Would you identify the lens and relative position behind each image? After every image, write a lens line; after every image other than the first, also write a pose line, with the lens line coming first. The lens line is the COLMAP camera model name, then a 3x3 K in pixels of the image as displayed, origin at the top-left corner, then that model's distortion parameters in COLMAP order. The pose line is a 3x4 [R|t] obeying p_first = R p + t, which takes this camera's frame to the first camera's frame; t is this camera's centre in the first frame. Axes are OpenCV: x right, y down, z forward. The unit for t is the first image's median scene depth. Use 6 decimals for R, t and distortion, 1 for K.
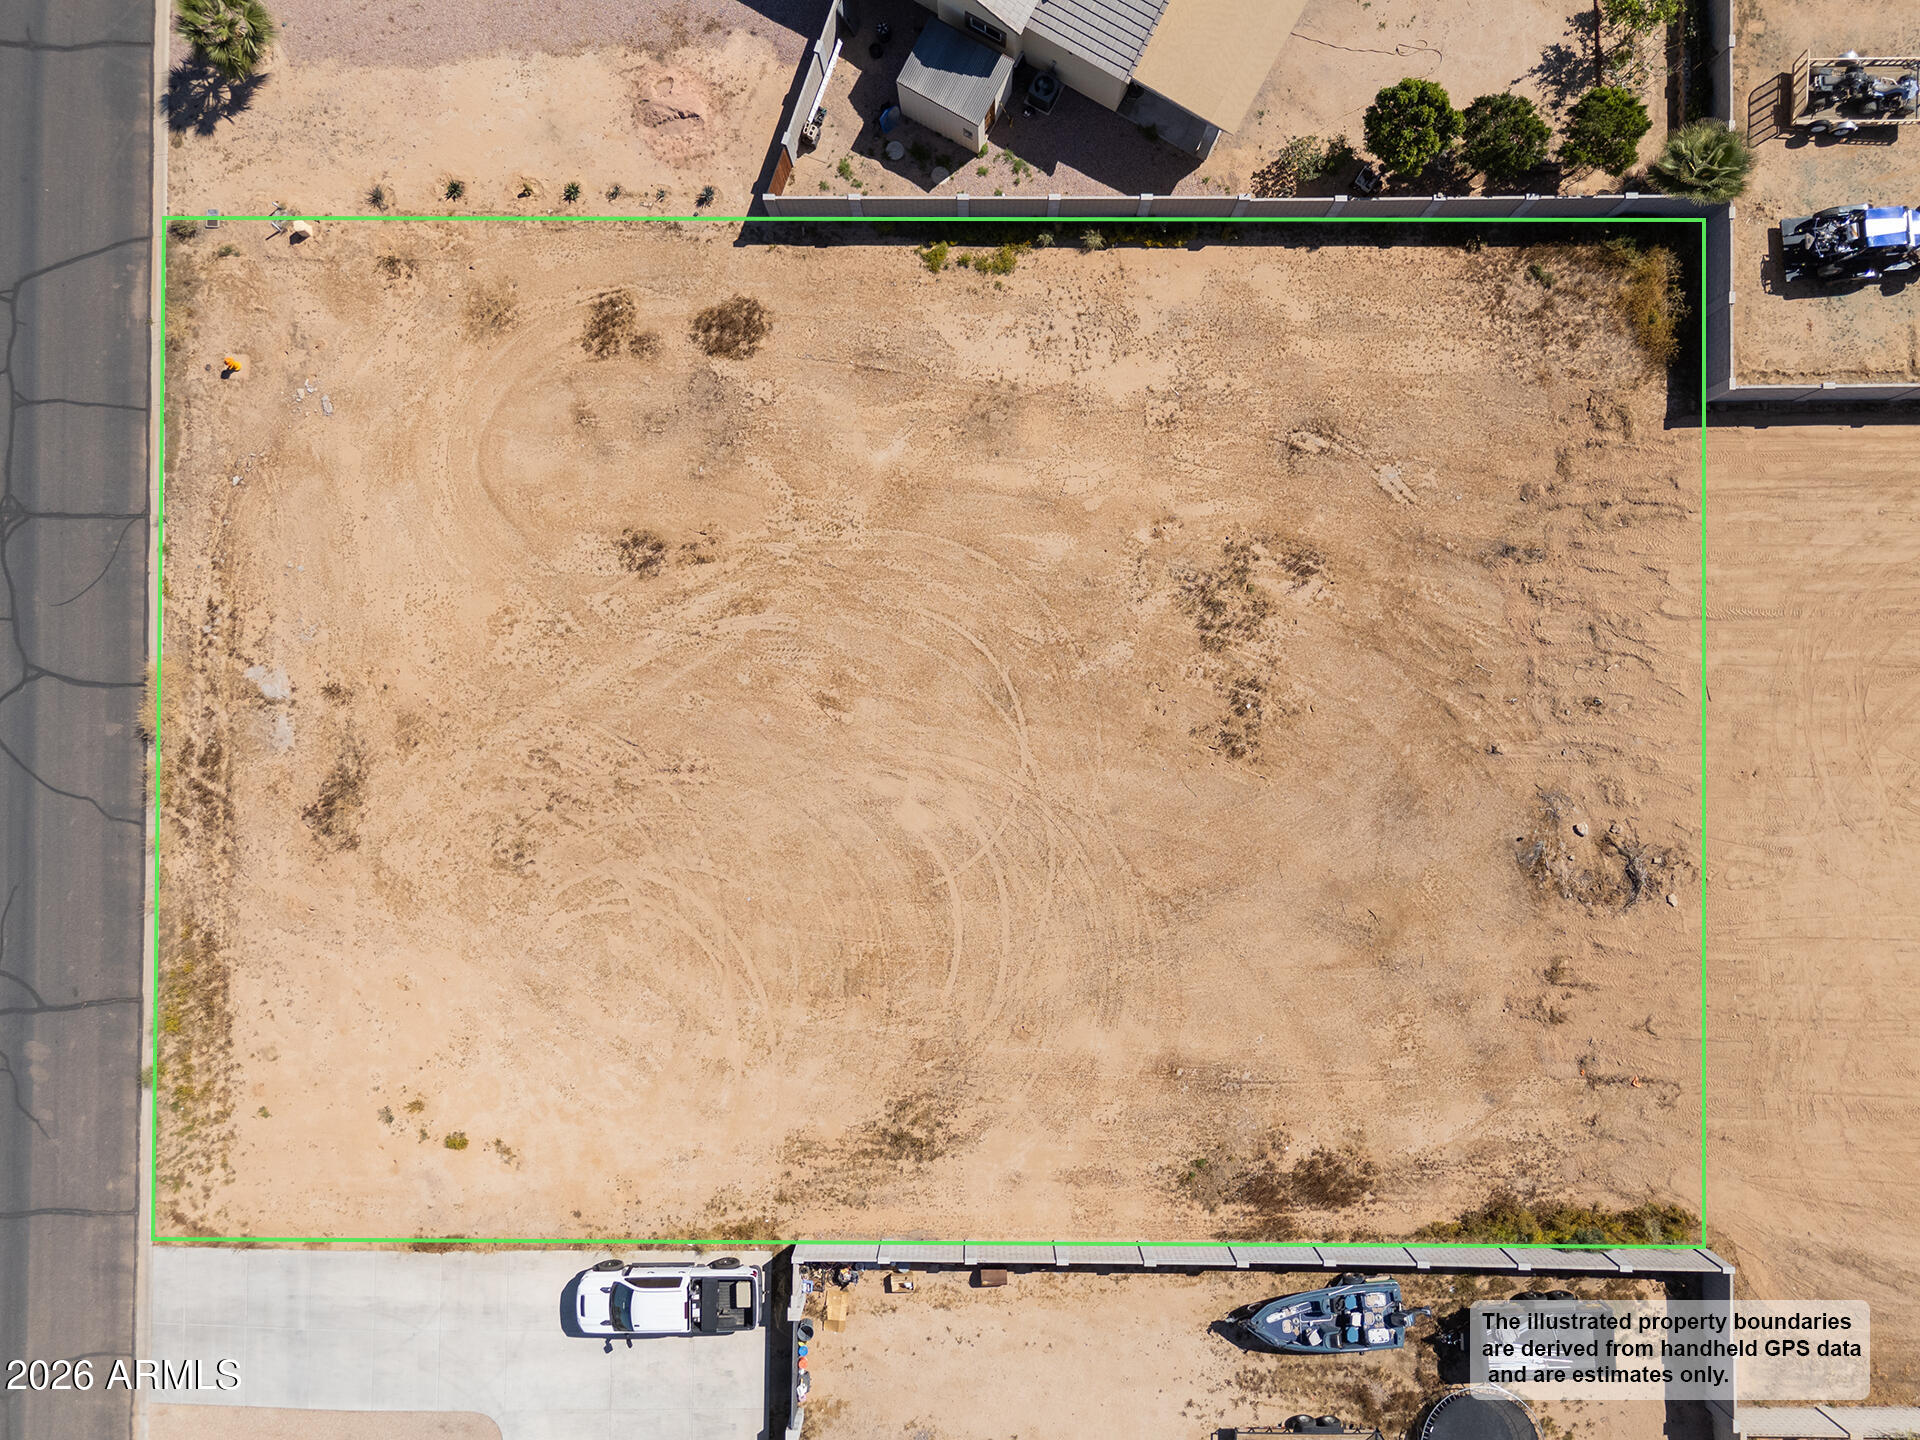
lens RADIAL K [[1344.7, 0, 960.0], [0, 1344.7, 720.0], [0, 0, 1]] dist [0.073386, -0.085552]
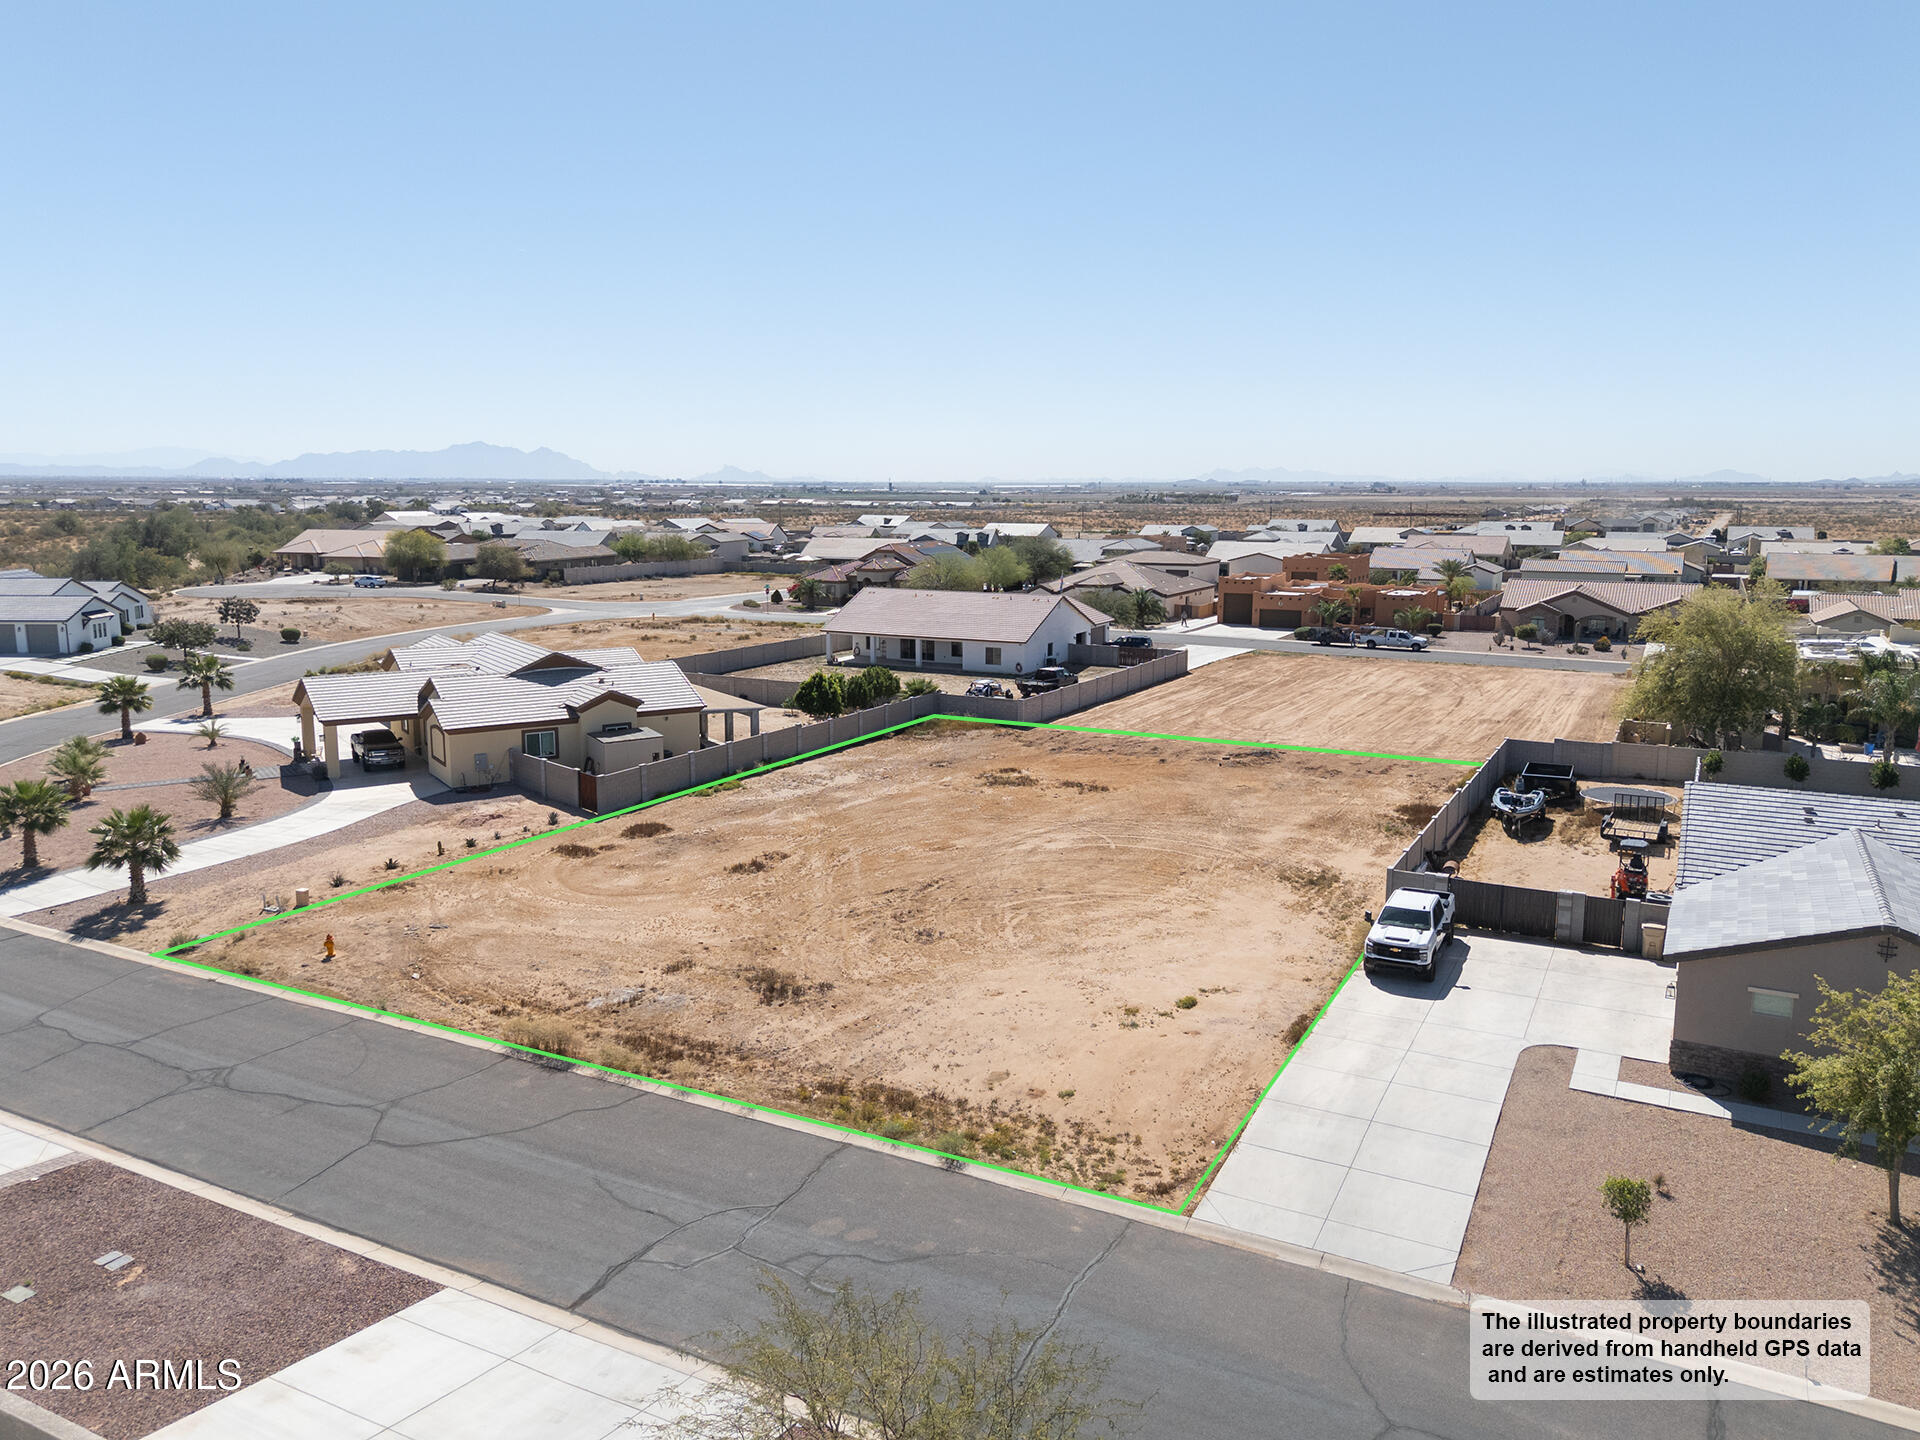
lens RADIAL K [[1421.8, 0, 960.0], [0, 1421.8, 720.0], [0, 0, 1]] dist [0.132101, -0.253001]
pose [[0.464248, -0.134123, 0.875491, -1.201702], [0.885320, 0.099407, -0.454231, 0.574879], [-0.026107, 0.985966, 0.164892, 0.675292]]
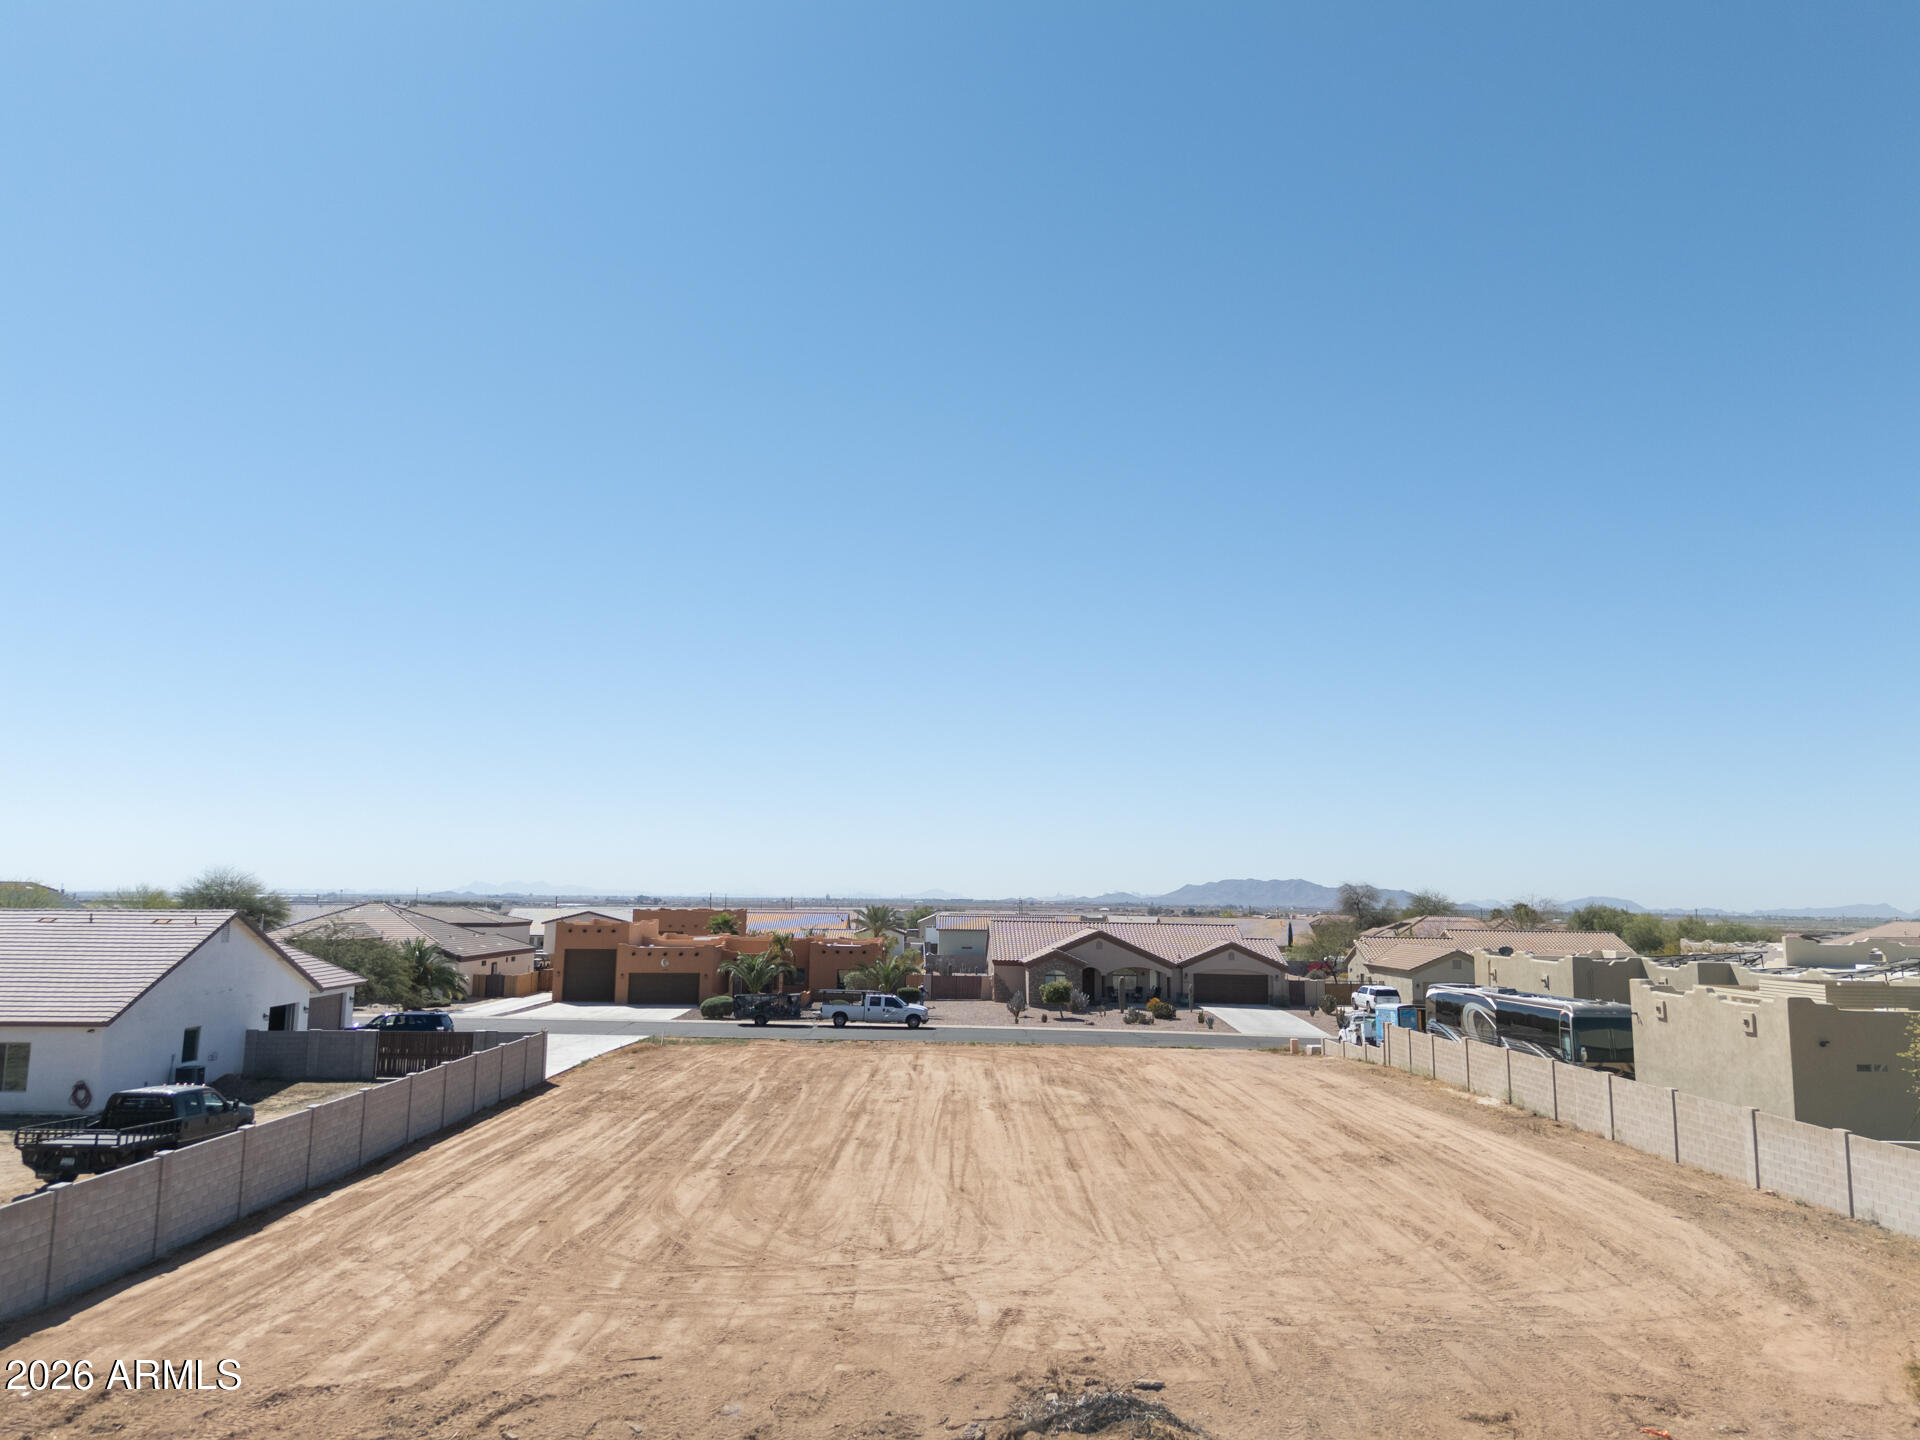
lens RADIAL K [[1418.4, 0, 960.0], [0, 1418.4, 720.0], [0, 0, 1]] dist [0.045557, -0.037872]
pose [[-0.019720, 0.137223, 0.990344, 0.085308], [0.999302, 0.034131, 0.015170, 0.063965], [-0.031719, 0.989952, -0.137801, 0.863417]]
